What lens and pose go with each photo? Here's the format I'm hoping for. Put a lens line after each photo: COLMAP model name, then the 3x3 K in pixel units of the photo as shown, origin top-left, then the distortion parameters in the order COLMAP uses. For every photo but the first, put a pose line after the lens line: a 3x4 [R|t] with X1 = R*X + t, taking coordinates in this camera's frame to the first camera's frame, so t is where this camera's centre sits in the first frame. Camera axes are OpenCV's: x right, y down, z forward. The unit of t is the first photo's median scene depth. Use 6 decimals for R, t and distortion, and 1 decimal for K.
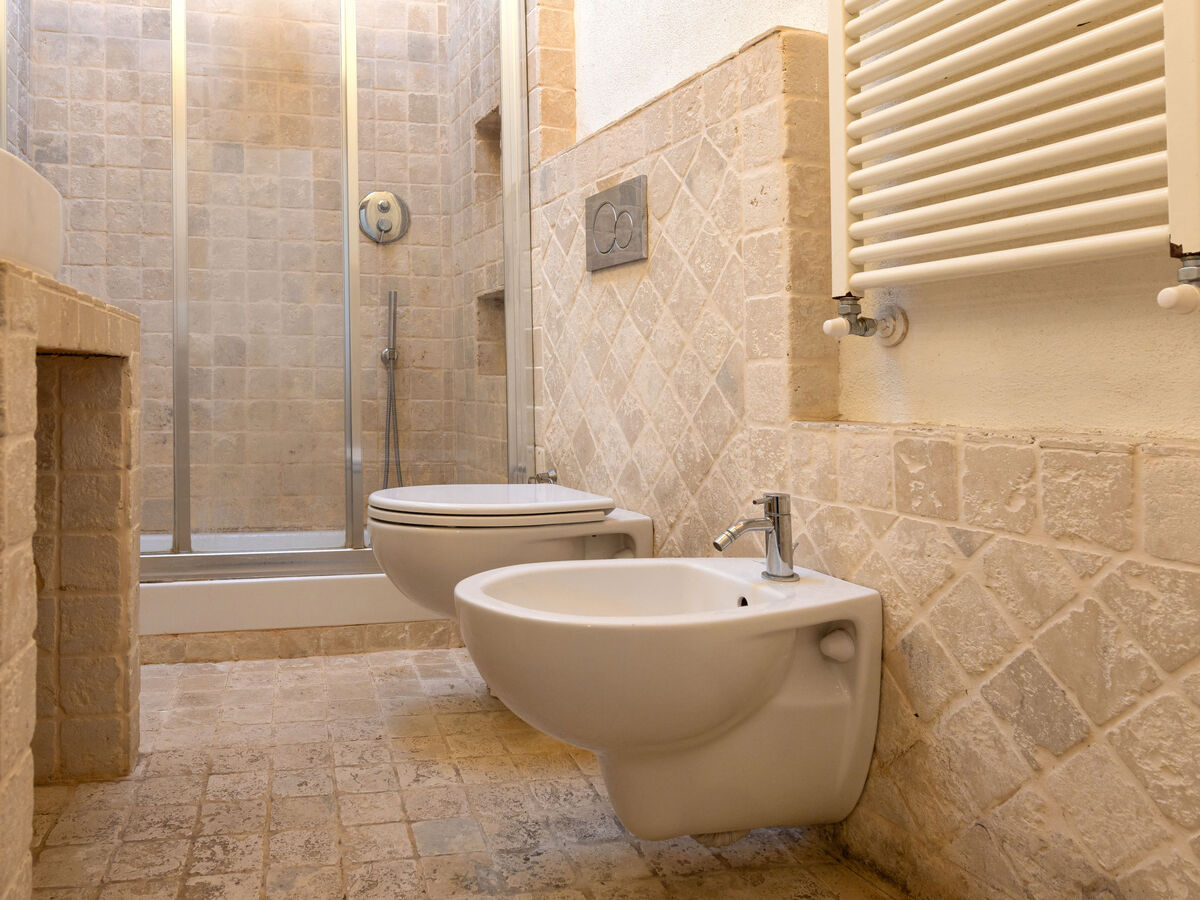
lens RADIAL K [[1197.3, 0, 600.0], [0, 1197.3, 450.0], [0, 0, 1]] dist [0.006268, 0.007658]
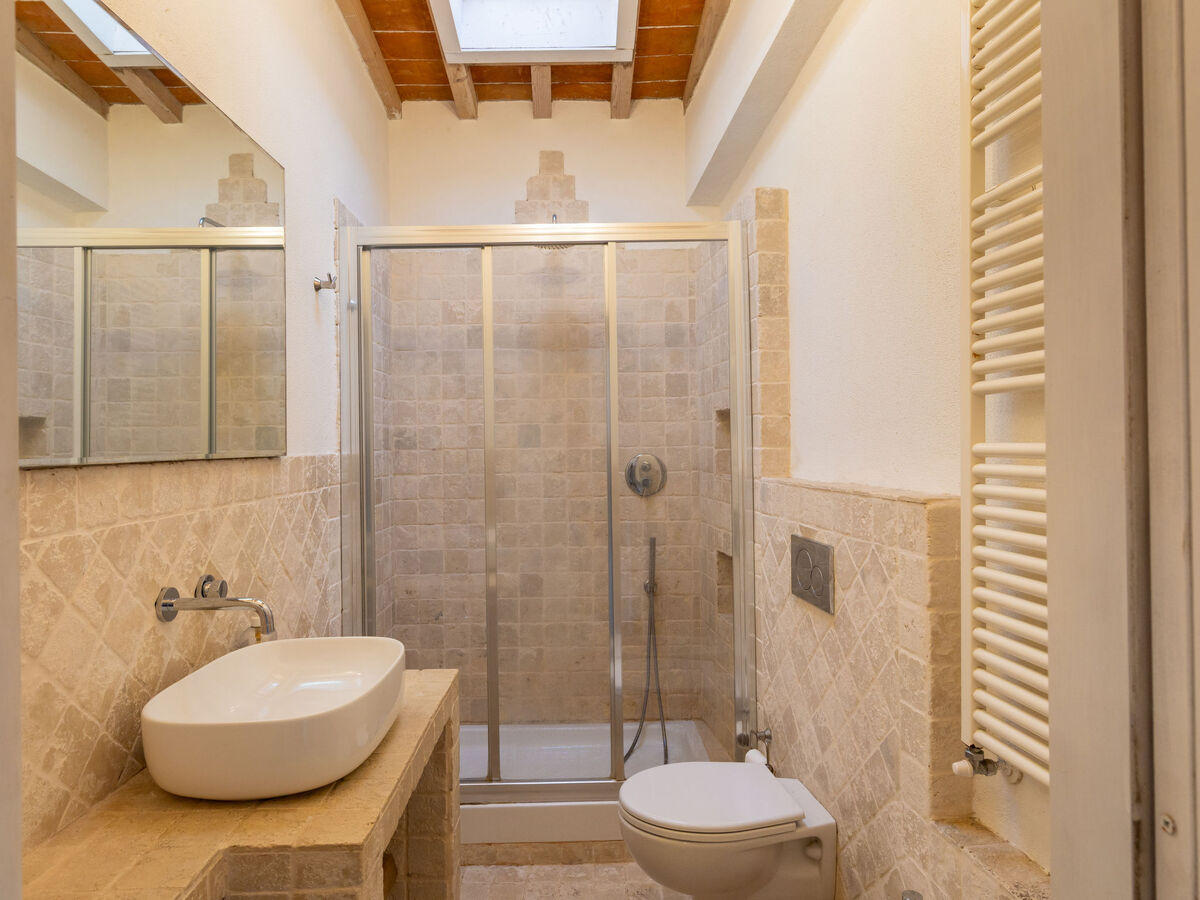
lens RADIAL K [[1052.6, 0, 600.0], [0, 1052.6, 450.0], [0, 0, 1]] dist [0.011343, 0.003522]
pose [[0.965687, 0.003806, -0.259680, 0.074943], [0.007054, 0.999139, 0.040878, -0.318685], [0.259612, -0.041308, 0.964829, -0.109324]]
